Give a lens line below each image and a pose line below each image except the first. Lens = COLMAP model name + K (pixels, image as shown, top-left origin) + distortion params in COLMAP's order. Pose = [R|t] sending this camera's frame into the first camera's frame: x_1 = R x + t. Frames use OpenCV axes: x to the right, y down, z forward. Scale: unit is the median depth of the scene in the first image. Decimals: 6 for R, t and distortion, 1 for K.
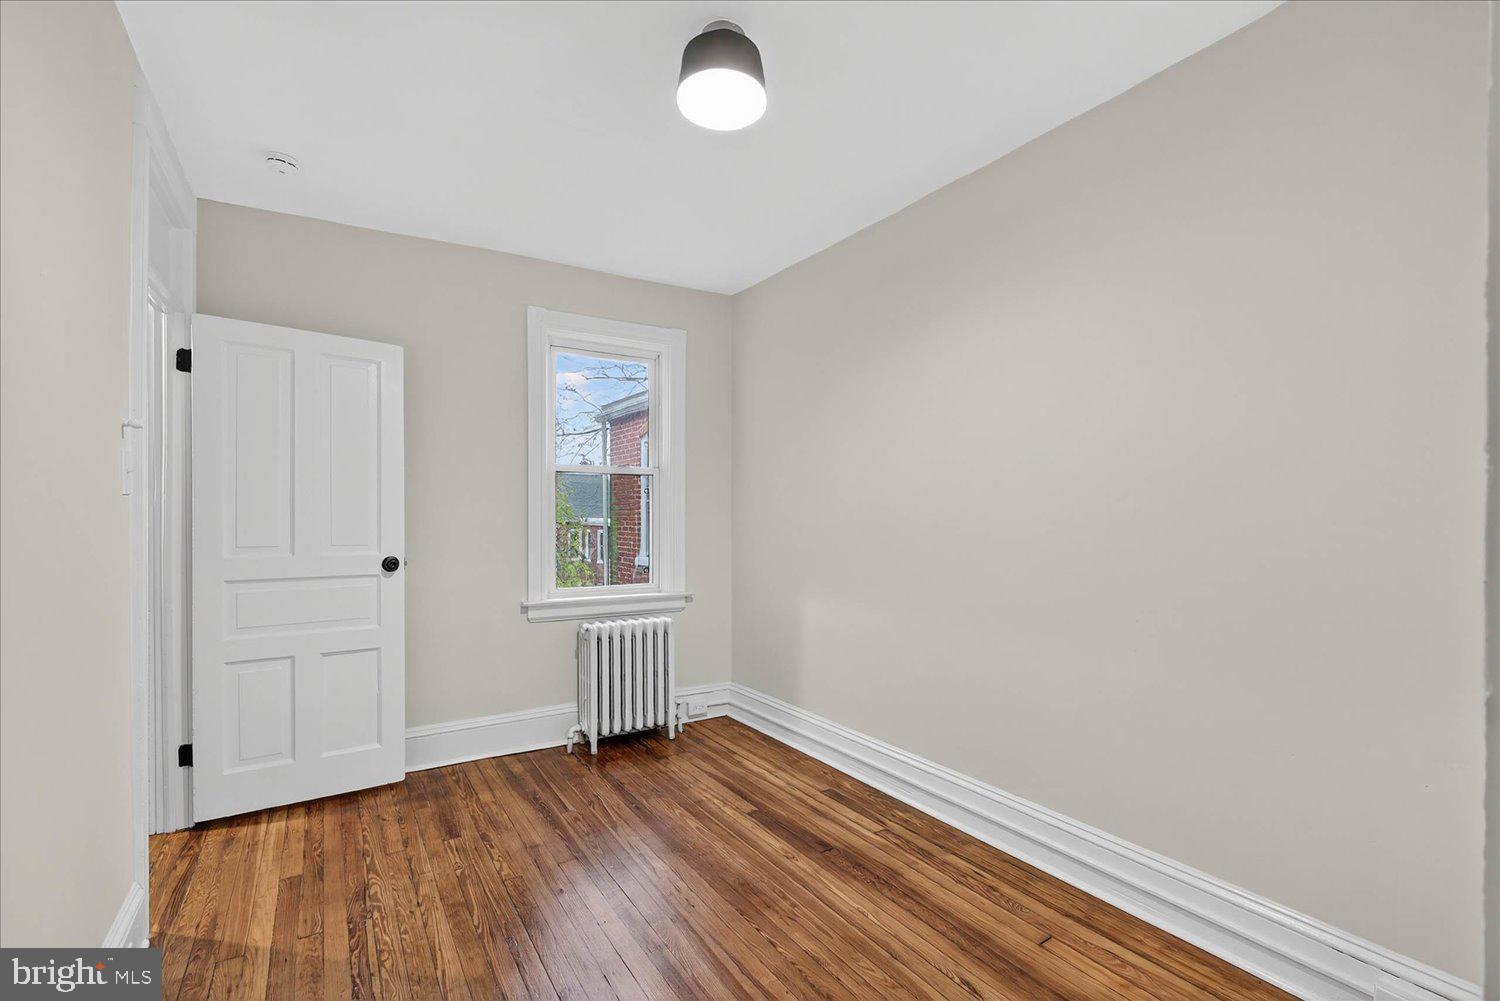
lens RADIAL K [[668.4, 0, 744.0], [0, 668.4, 506.2], [0, 0, 1]] dist [-0.000705, -0.001270]
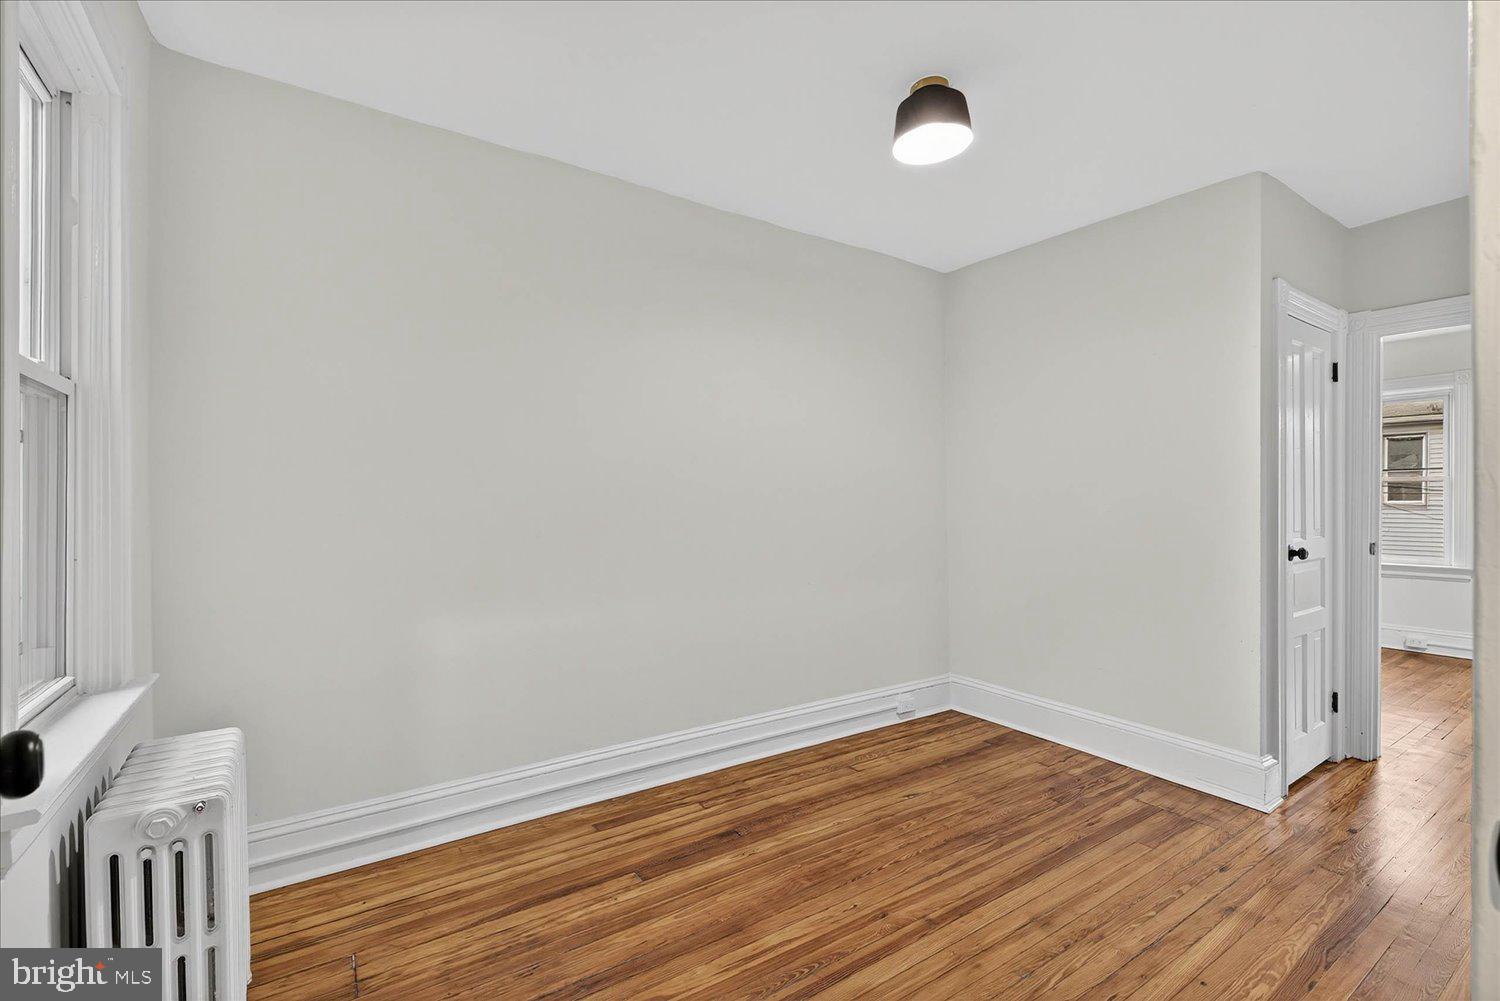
lens RADIAL K [[668.4, 0, 745.2], [0, 668.4, 500.5], [0, 0, 1]] dist [-0.000705, -0.001270]
pose [[-0.019687, -0.002951, 0.999802, -0.818231], [-0.010371, 0.999942, 0.002747, 0.001946], [-0.999752, -0.010314, -0.019716, 0.924446]]
